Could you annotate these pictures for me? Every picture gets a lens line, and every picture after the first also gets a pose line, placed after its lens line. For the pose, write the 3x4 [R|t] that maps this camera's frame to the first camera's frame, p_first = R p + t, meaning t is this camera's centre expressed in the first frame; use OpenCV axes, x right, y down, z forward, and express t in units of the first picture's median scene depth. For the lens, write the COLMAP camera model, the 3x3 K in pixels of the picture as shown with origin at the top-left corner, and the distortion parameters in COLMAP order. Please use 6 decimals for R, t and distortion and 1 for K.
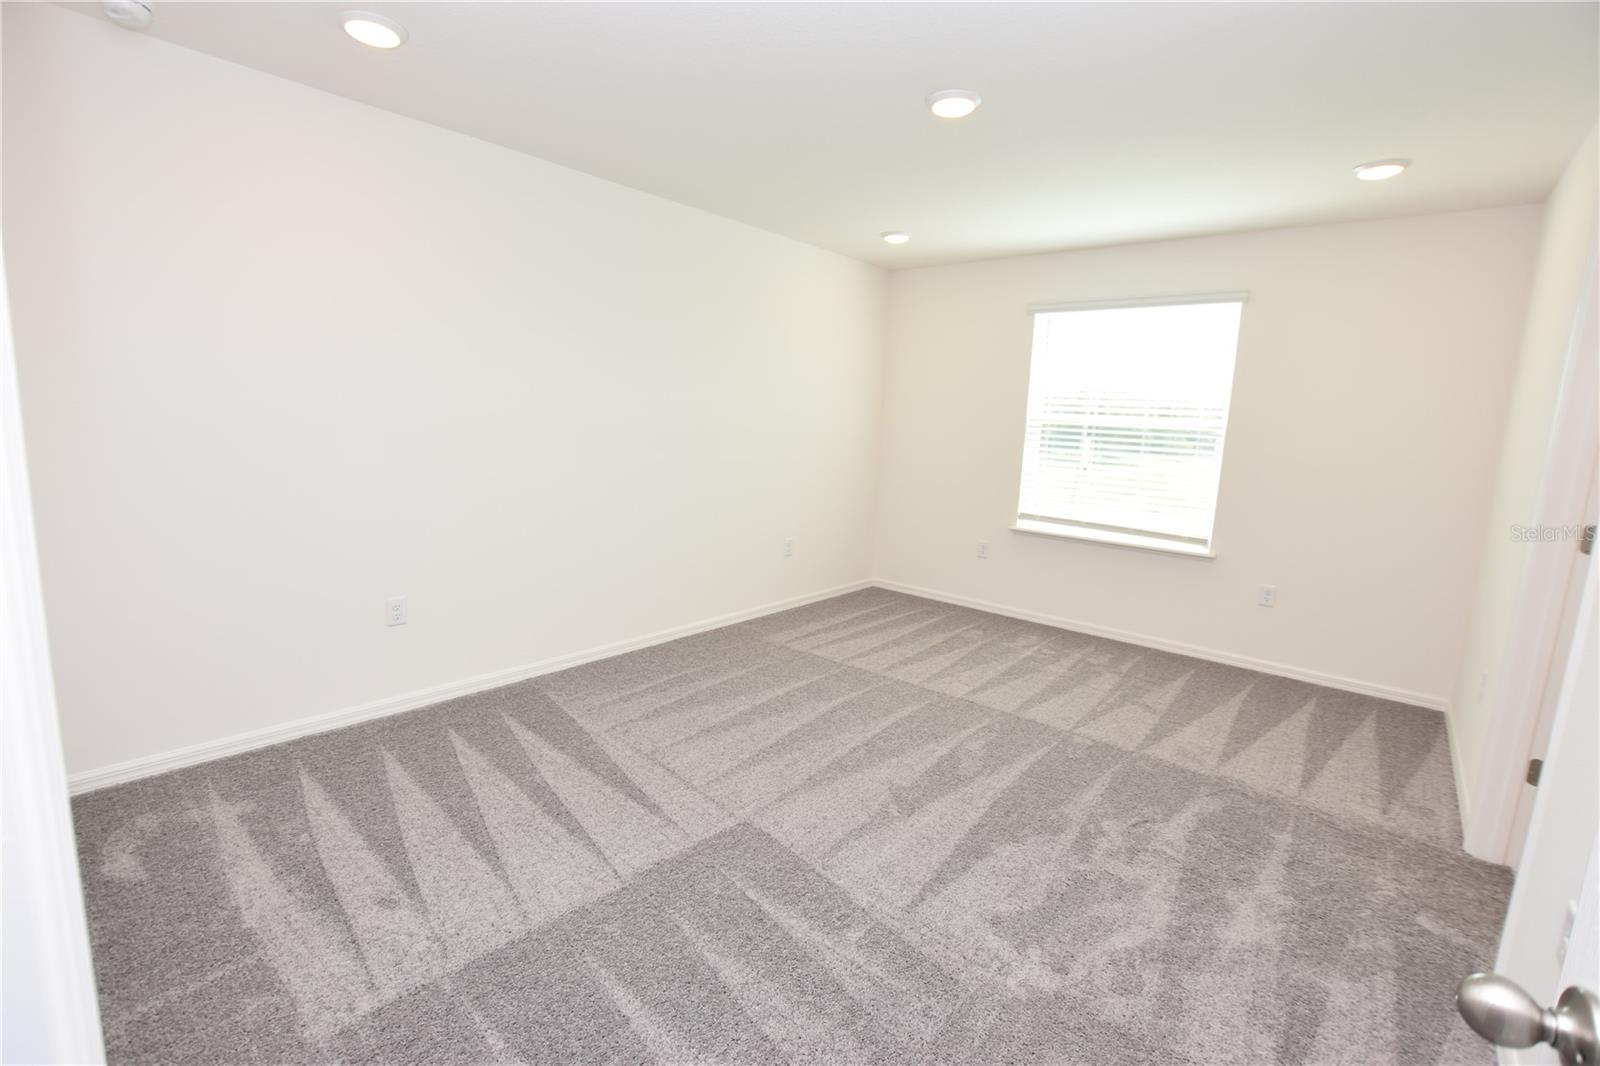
lens RADIAL K [[714.0, 0, 796.4], [0, 714.0, 534.1], [0, 0, 1]] dist [-0.020531, -0.000571]
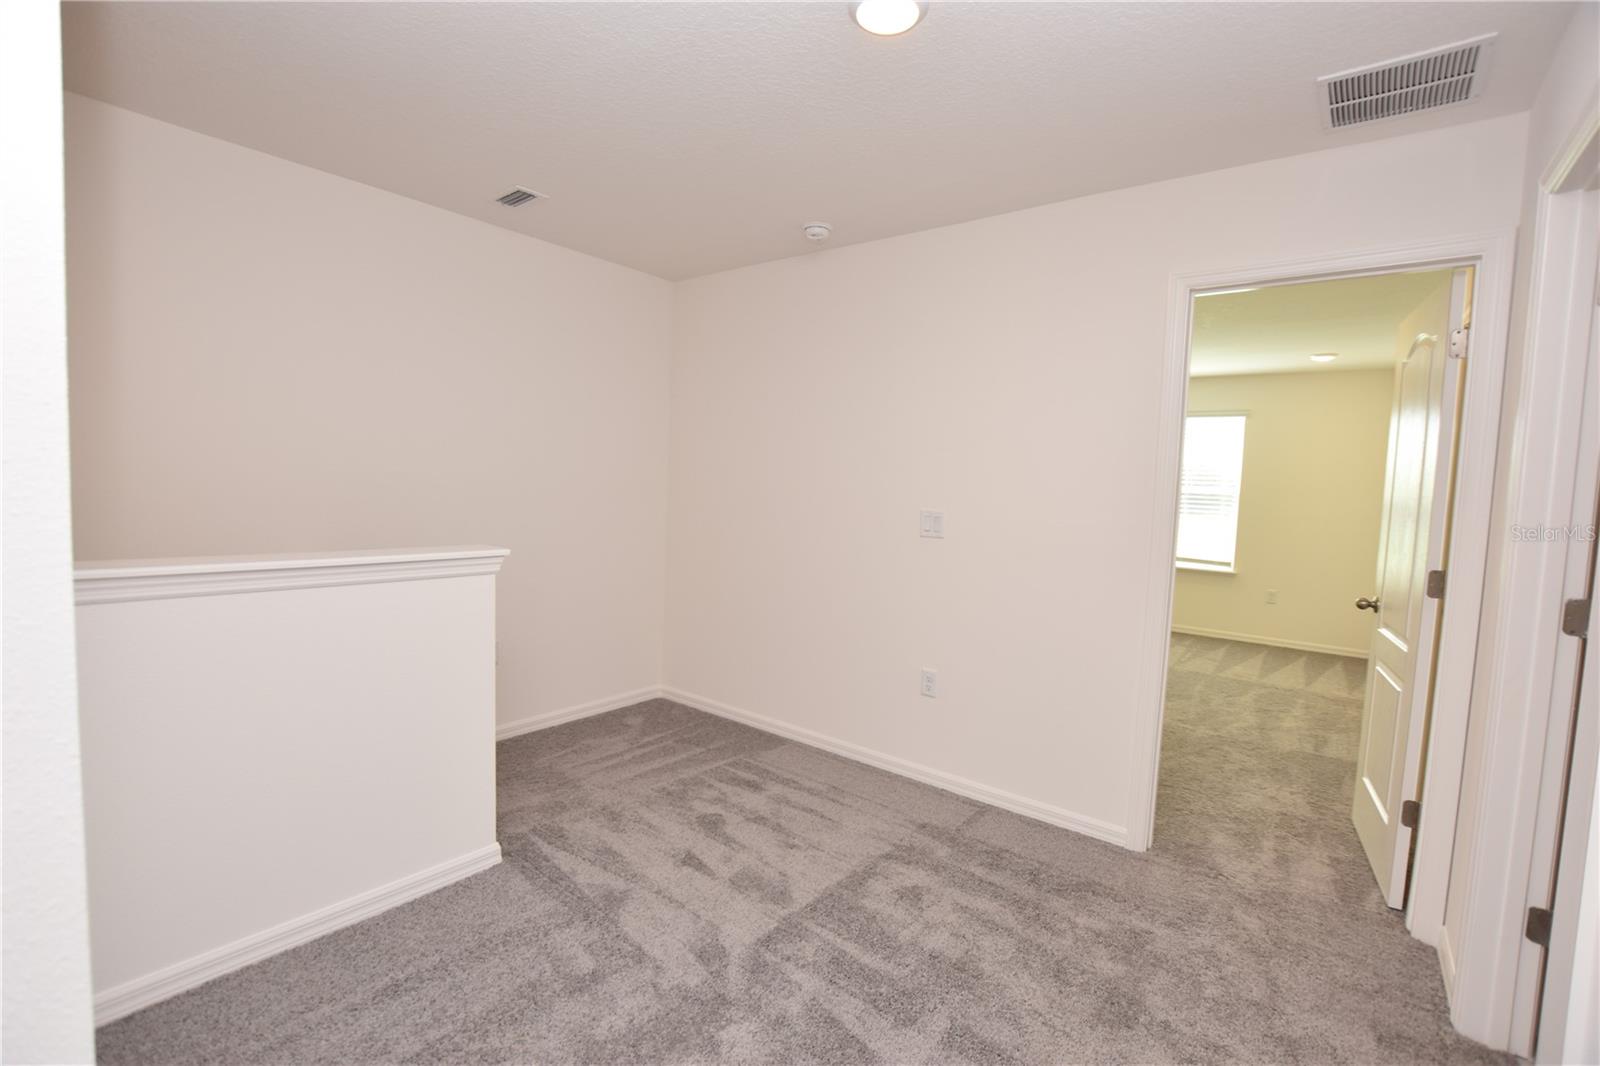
lens RADIAL K [[714.0, 0, 796.6], [0, 714.0, 527.5], [0, 0, 1]] dist [-0.020531, -0.000571]
pose [[0.999198, -0.003306, 0.039911, -0.482343], [0.006893, 0.995911, -0.090076, 0.070288], [-0.039450, 0.090279, 0.995135, -0.578404]]
